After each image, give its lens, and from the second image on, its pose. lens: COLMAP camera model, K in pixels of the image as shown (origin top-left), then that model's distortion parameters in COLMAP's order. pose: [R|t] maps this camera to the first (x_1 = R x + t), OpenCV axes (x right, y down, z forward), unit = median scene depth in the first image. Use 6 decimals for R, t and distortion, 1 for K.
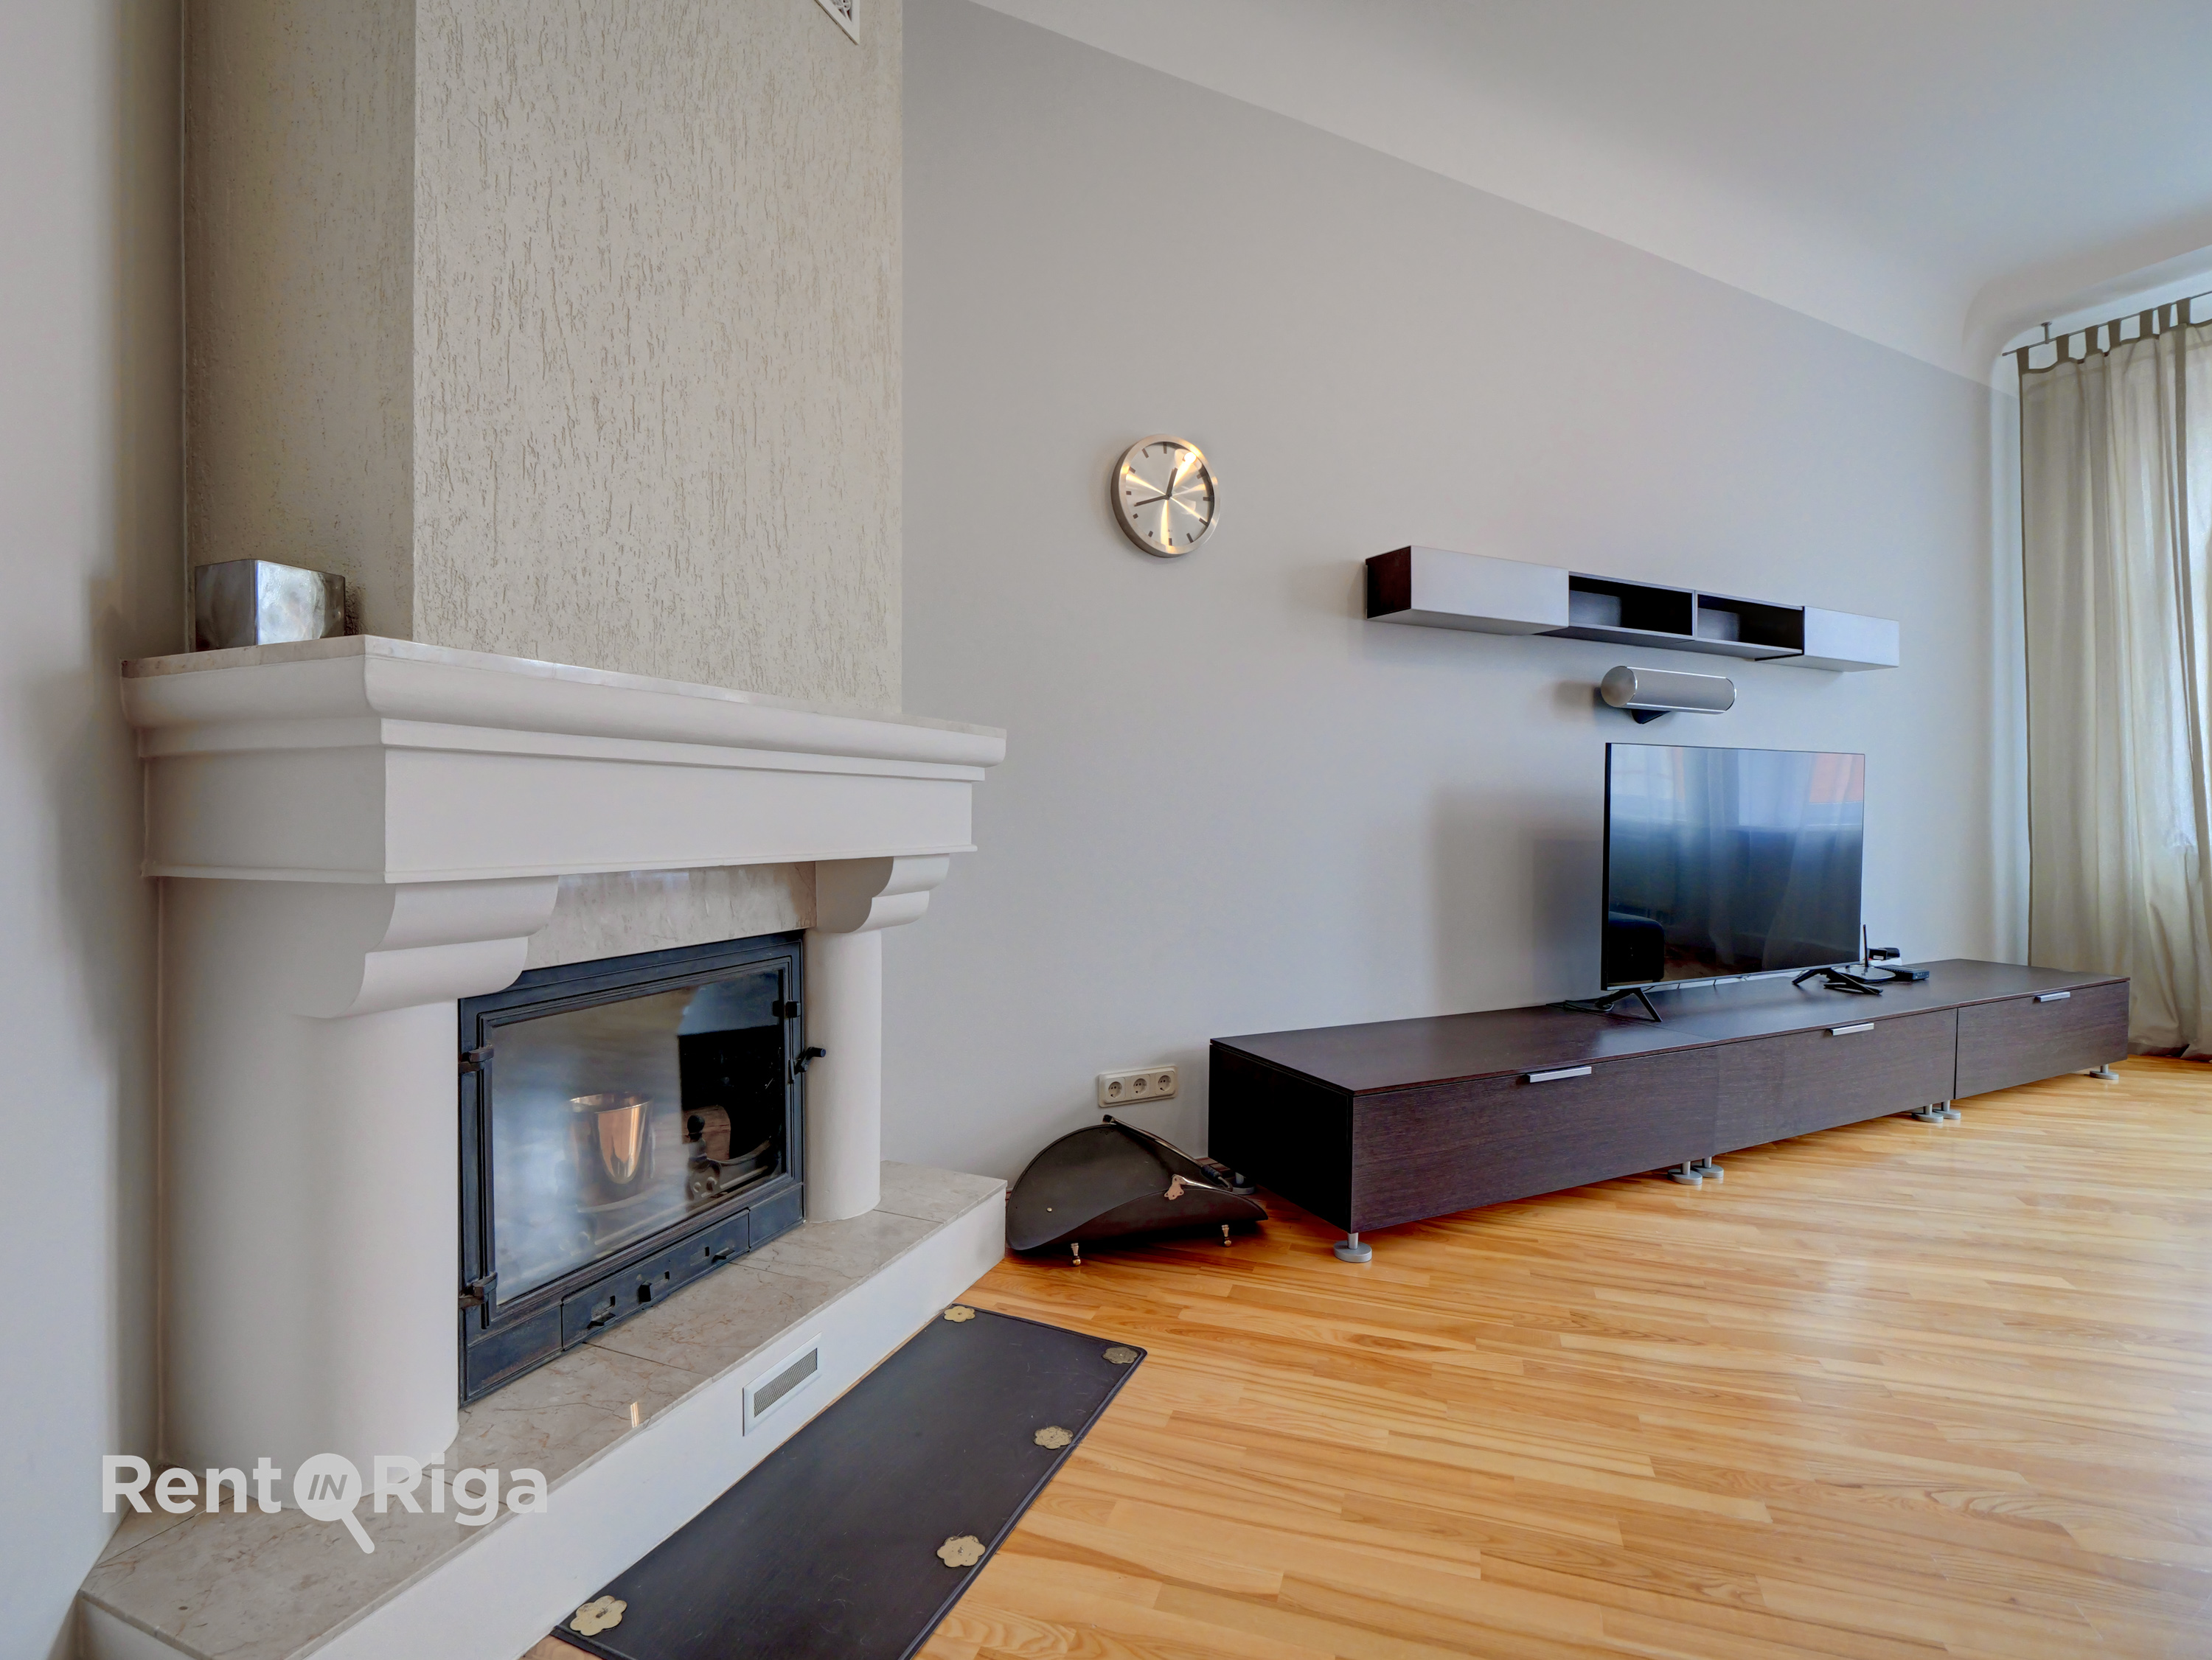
lens RADIAL K [[1090.0, 0, 1097.5], [0, 1090.0, 803.3], [0, 0, 1]] dist [-0.017960, -0.001233]
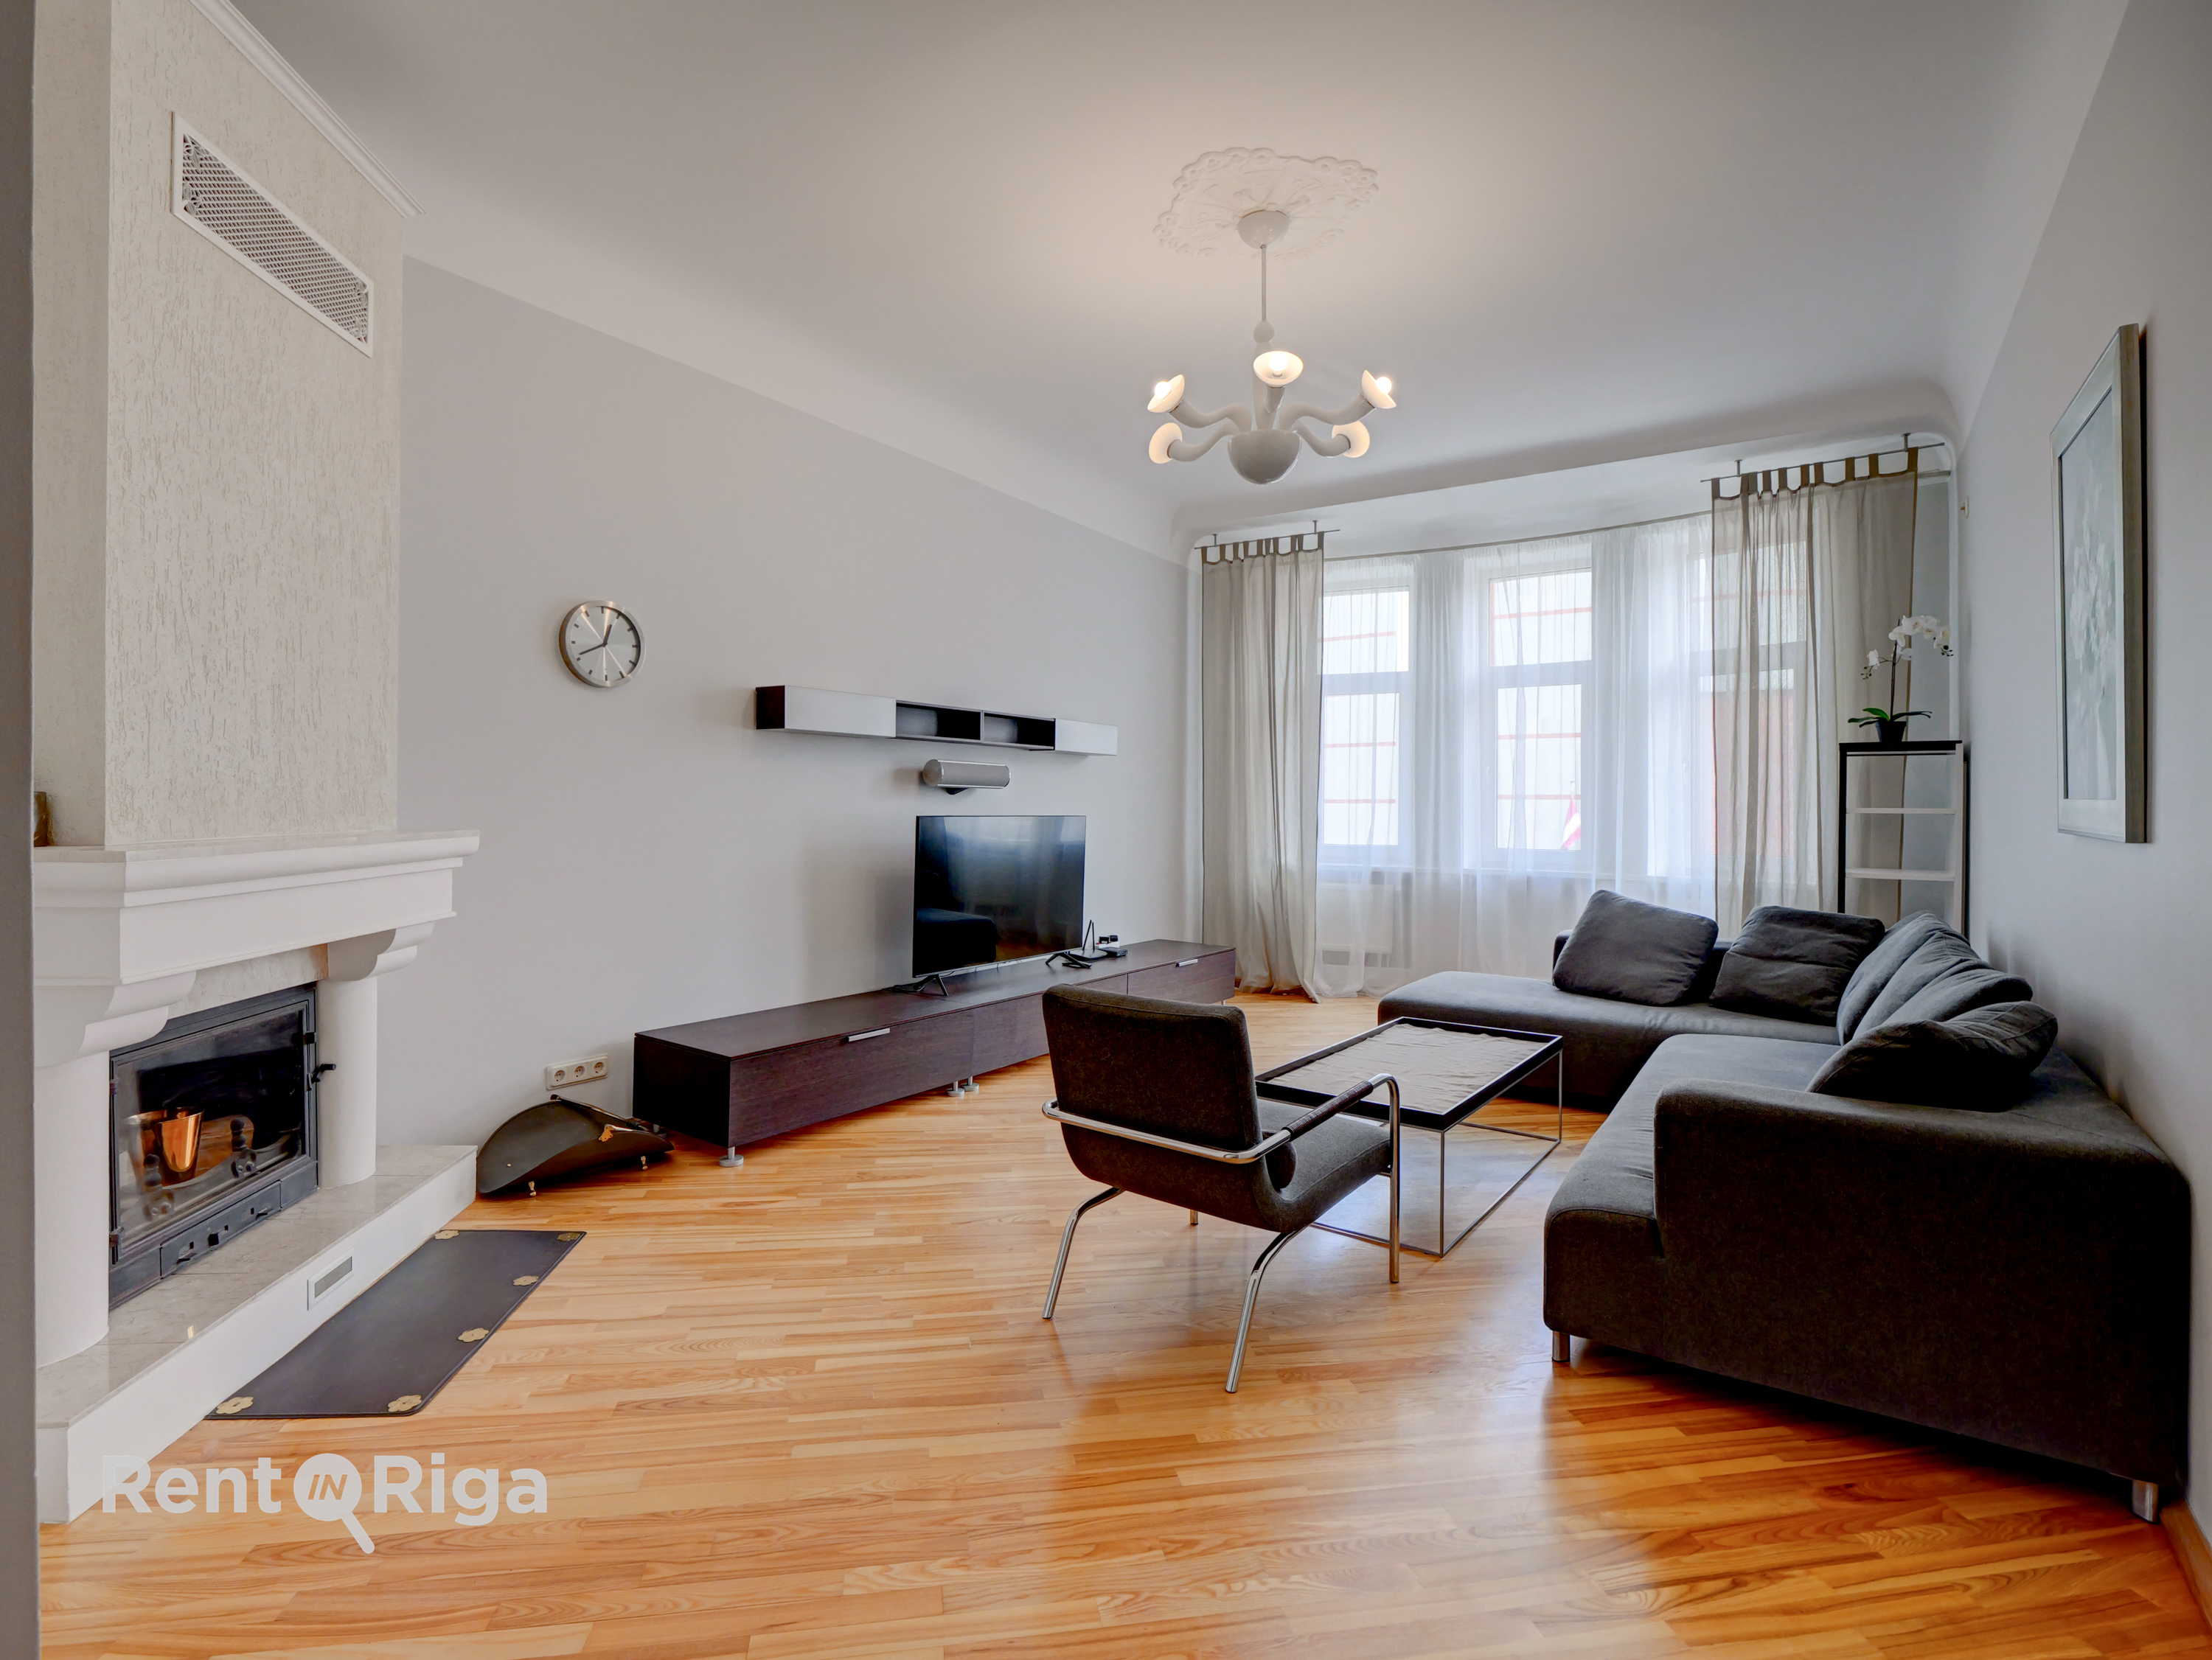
lens RADIAL K [[1090.0, 0, 1097.5], [0, 1090.0, 803.3], [0, 0, 1]] dist [-0.017960, -0.001233]
pose [[0.881884, 0.005380, 0.471435, -0.041222], [-0.012839, 0.999838, 0.012607, -0.137091], [-0.471291, -0.017171, 0.881811, -0.668078]]
